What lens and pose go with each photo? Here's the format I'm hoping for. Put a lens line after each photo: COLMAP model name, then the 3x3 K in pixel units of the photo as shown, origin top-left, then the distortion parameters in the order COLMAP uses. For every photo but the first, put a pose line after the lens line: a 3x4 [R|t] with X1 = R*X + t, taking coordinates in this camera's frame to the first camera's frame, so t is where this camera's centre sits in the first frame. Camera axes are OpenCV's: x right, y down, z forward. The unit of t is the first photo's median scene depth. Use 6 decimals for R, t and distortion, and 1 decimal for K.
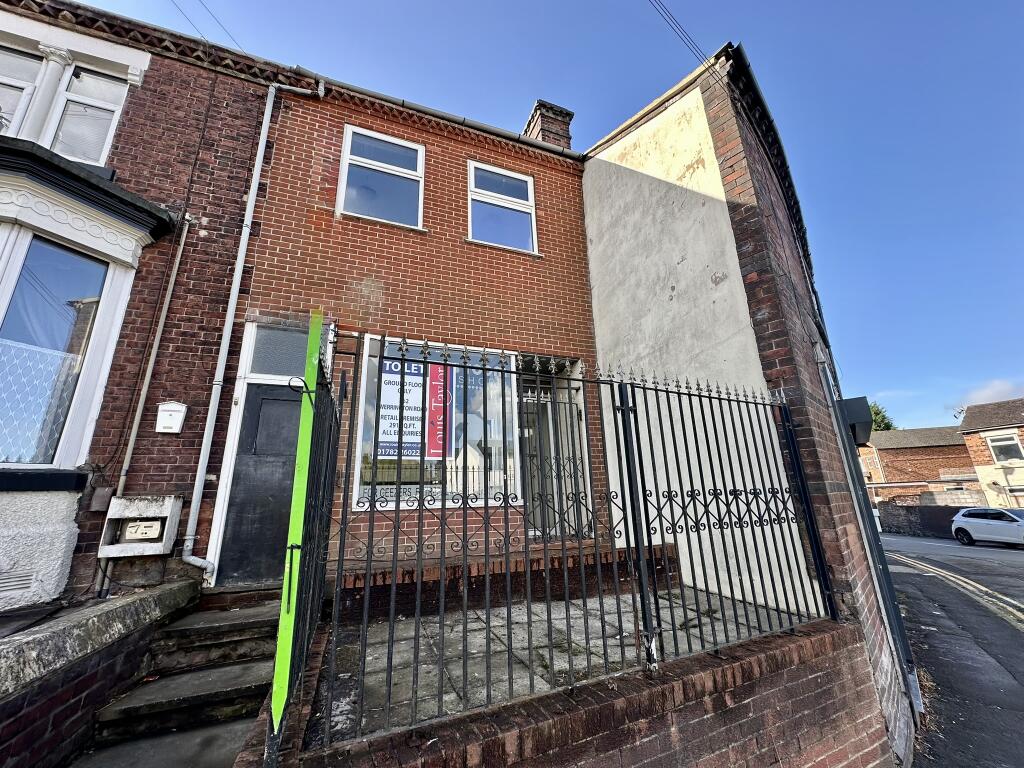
lens RADIAL K [[405.2, 0, 510.2], [0, 405.2, 384.0], [0, 0, 1]] dist [-0.001903, 0.000081]
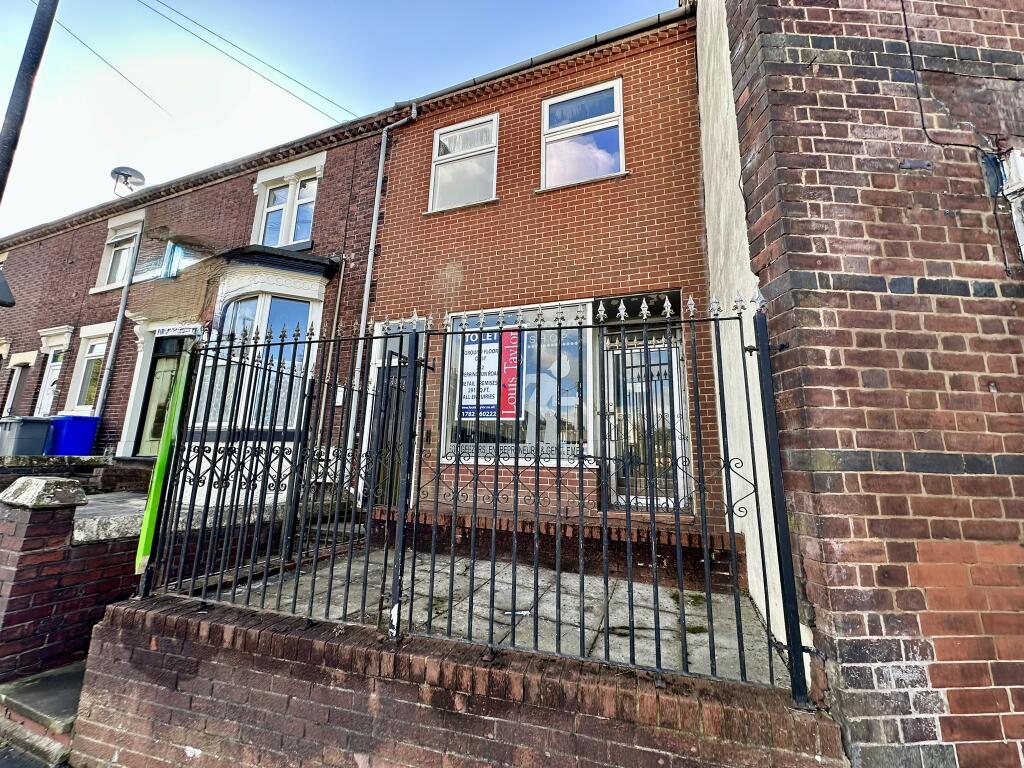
lens RADIAL K [[405.2, 0, 510.6], [0, 405.2, 383.1], [0, 0, 1]] dist [-0.001903, 0.000081]
pose [[0.751189, -0.077523, -0.655520, 0.526089], [0.137372, 0.989696, 0.040377, 0.051801], [0.645635, -0.120381, 0.754098, 0.229078]]
